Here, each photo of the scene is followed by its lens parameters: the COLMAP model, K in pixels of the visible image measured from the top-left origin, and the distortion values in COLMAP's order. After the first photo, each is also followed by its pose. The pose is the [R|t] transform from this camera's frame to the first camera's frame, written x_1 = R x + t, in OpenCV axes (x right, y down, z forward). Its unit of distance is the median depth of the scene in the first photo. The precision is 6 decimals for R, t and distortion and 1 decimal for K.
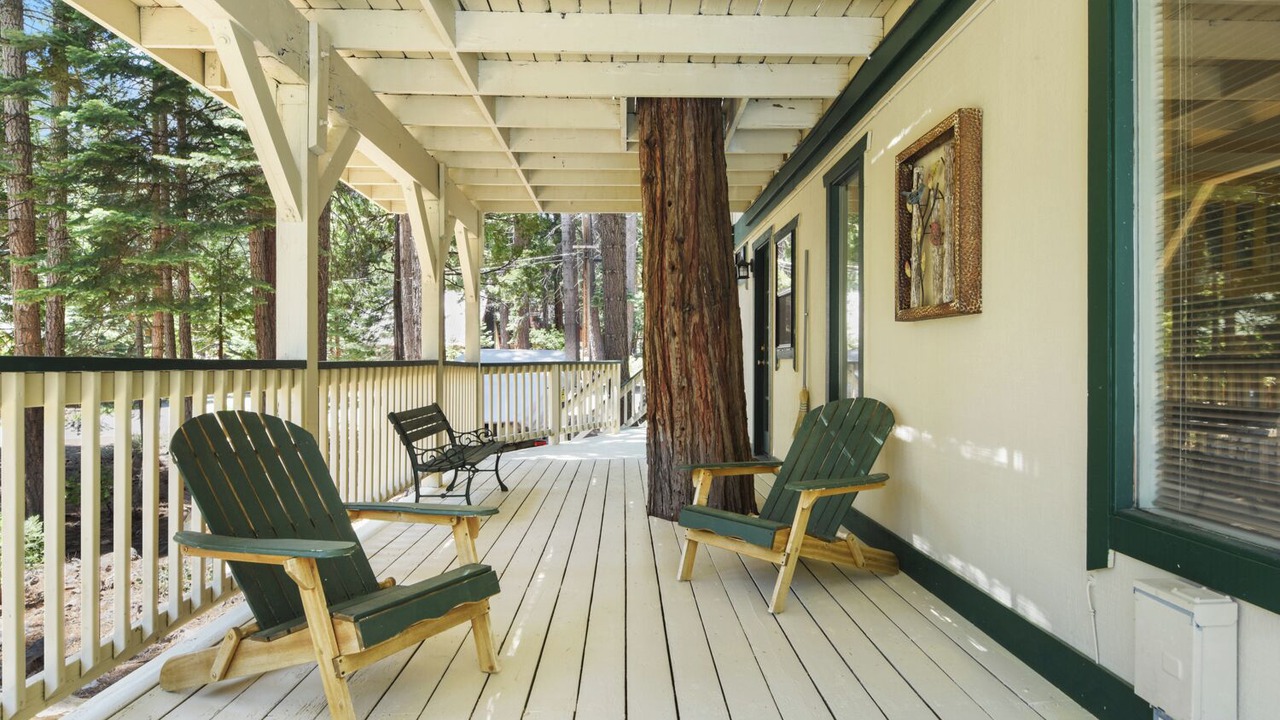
lens RADIAL K [[762.9, 0, 634.5], [0, 762.9, 365.5], [0, 0, 1]] dist [0.019416, -0.001035]
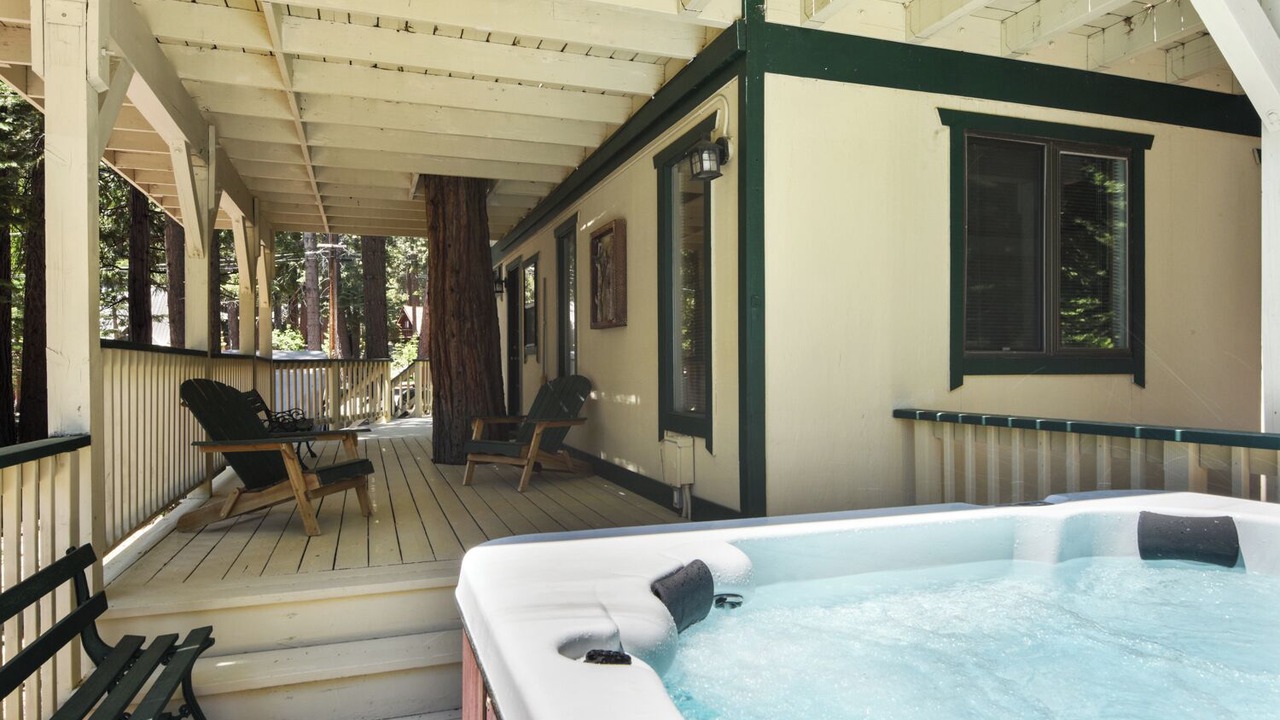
lens RADIAL K [[762.9, 0, 637.0], [0, 762.9, 367.2], [0, 0, 1]] dist [0.019416, -0.001035]
pose [[0.947941, -0.006858, 0.318373, -0.079305], [0.007410, 0.999972, -0.000522, 0.022011], [-0.318360, 0.002854, 0.947965, -0.487056]]
